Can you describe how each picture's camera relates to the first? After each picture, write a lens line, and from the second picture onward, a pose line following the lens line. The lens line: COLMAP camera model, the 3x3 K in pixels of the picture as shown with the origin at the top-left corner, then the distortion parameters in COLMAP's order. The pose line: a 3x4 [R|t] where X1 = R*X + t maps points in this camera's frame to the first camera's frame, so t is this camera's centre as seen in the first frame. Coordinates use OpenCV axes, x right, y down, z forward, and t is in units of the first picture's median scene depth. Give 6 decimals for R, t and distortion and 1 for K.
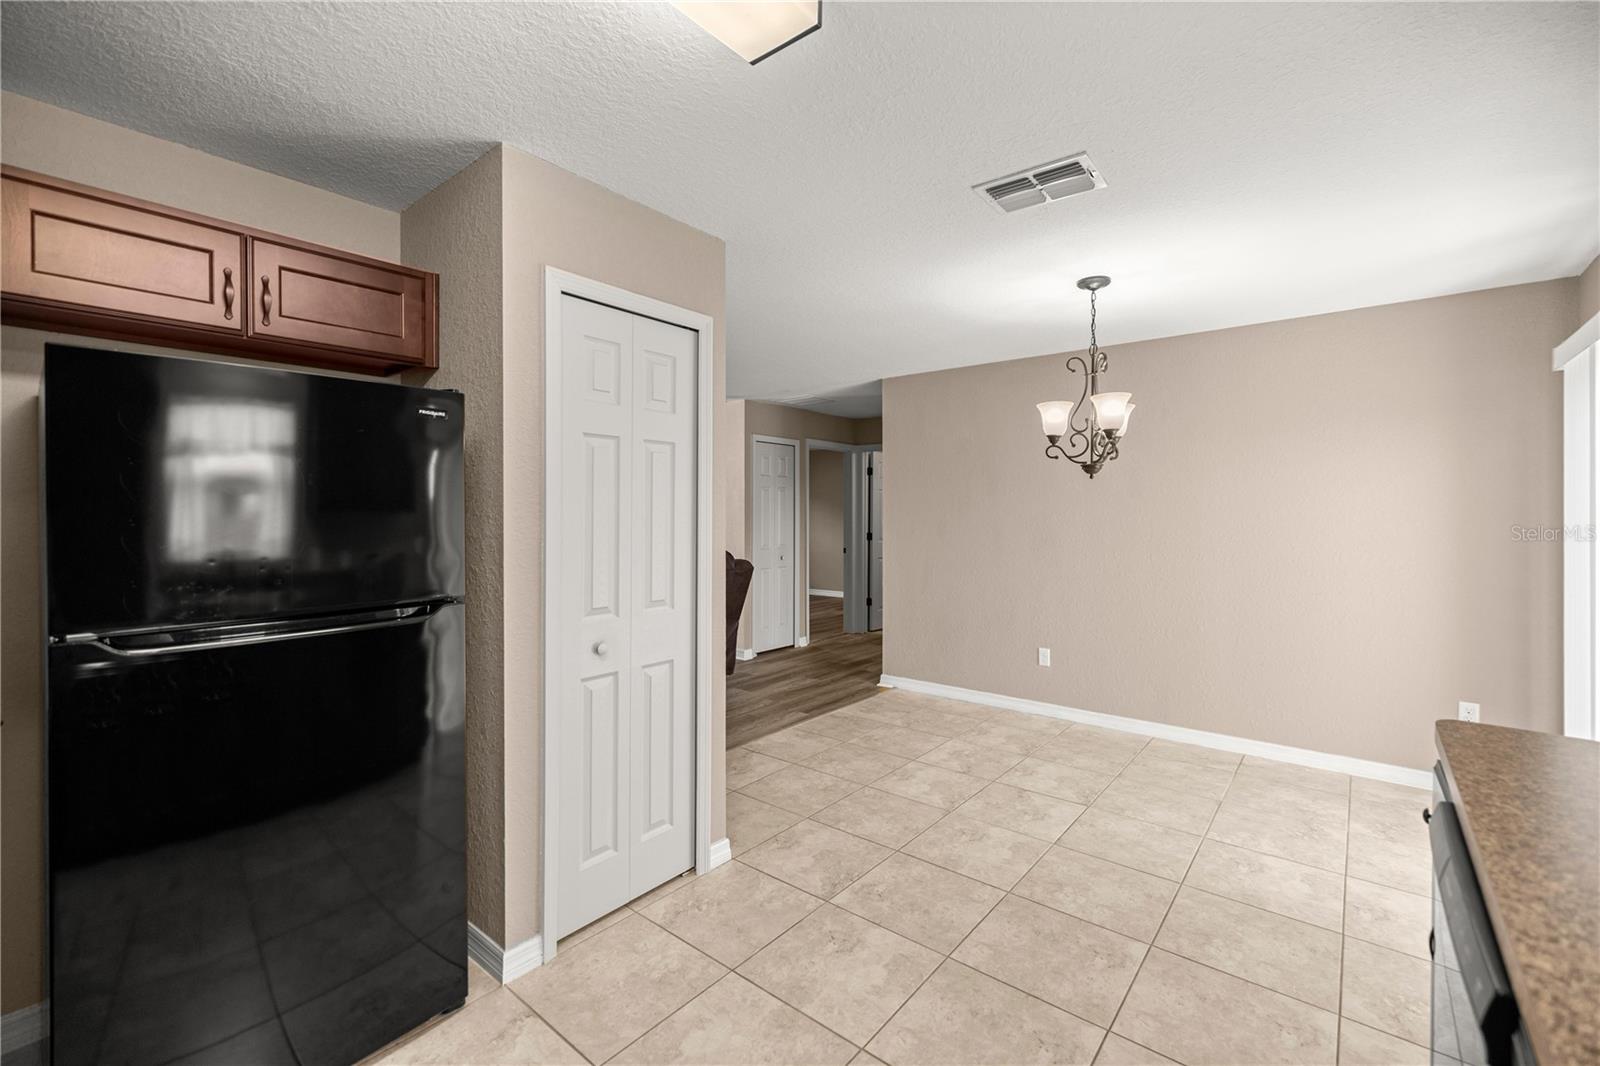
lens RADIAL K [[681.3, 0, 795.4], [0, 681.3, 514.9], [0, 0, 1]] dist [0.004098, -0.001040]
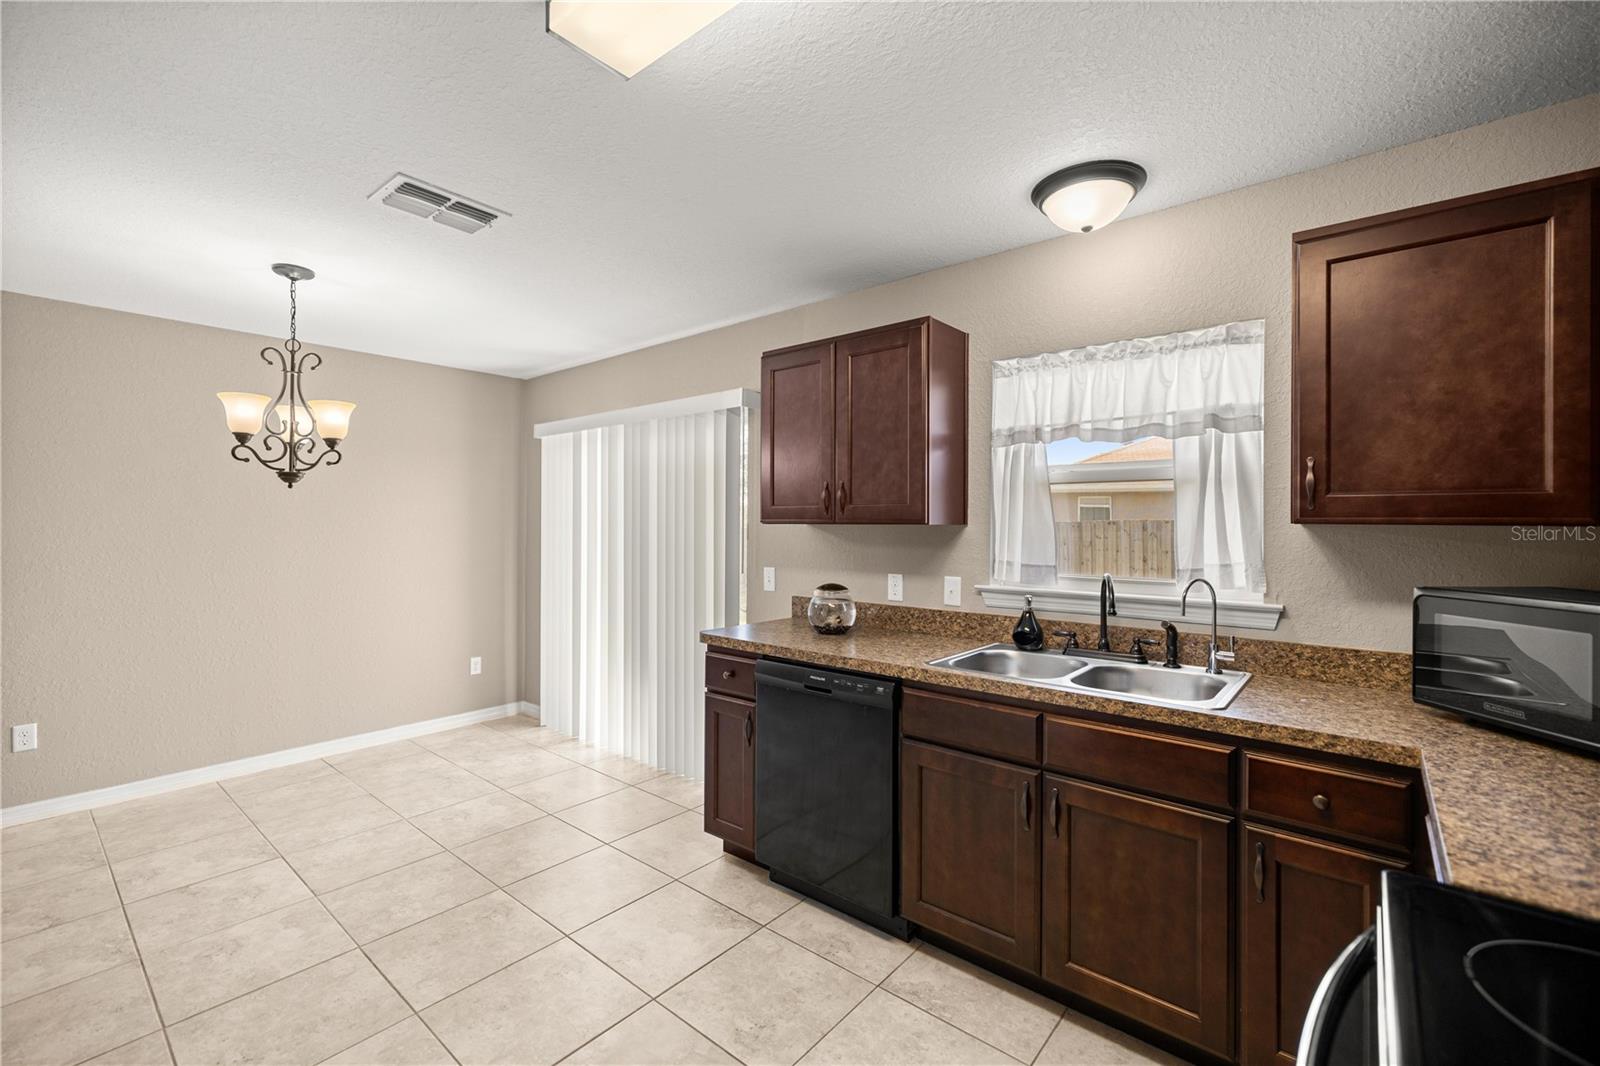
lens RADIAL K [[681.3, 0, 807.3], [0, 681.3, 521.5], [0, 0, 1]] dist [0.004098, -0.001040]
pose [[-0.002390, 0.002970, 0.999993, -0.368295], [0.001985, 0.999994, -0.002965, -0.004059], [-0.999995, 0.001978, -0.002396, 0.252683]]
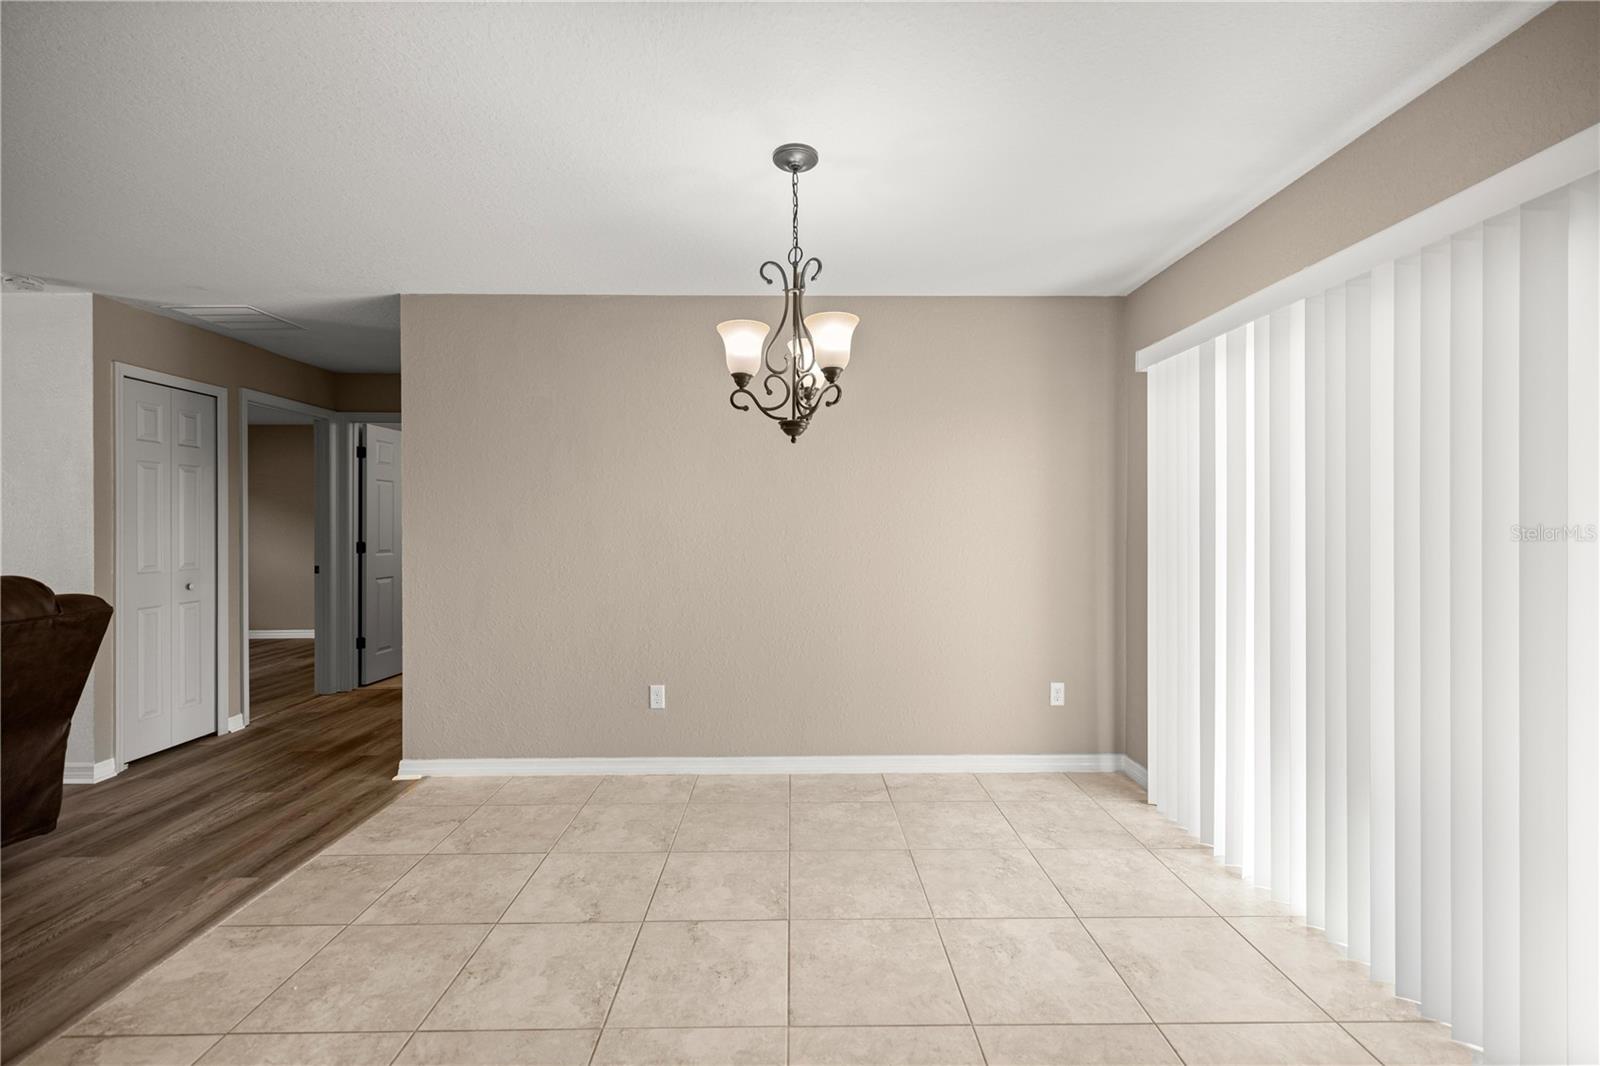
lens RADIAL K [[681.3, 0, 799.9], [0, 681.3, 526.8], [0, 0, 1]] dist [0.004098, -0.001040]
pose [[0.758460, -0.003824, 0.651709, -0.006628], [0.004918, 0.999988, 0.000143, 0.024653], [-0.651701, 0.003096, 0.758469, 0.374679]]
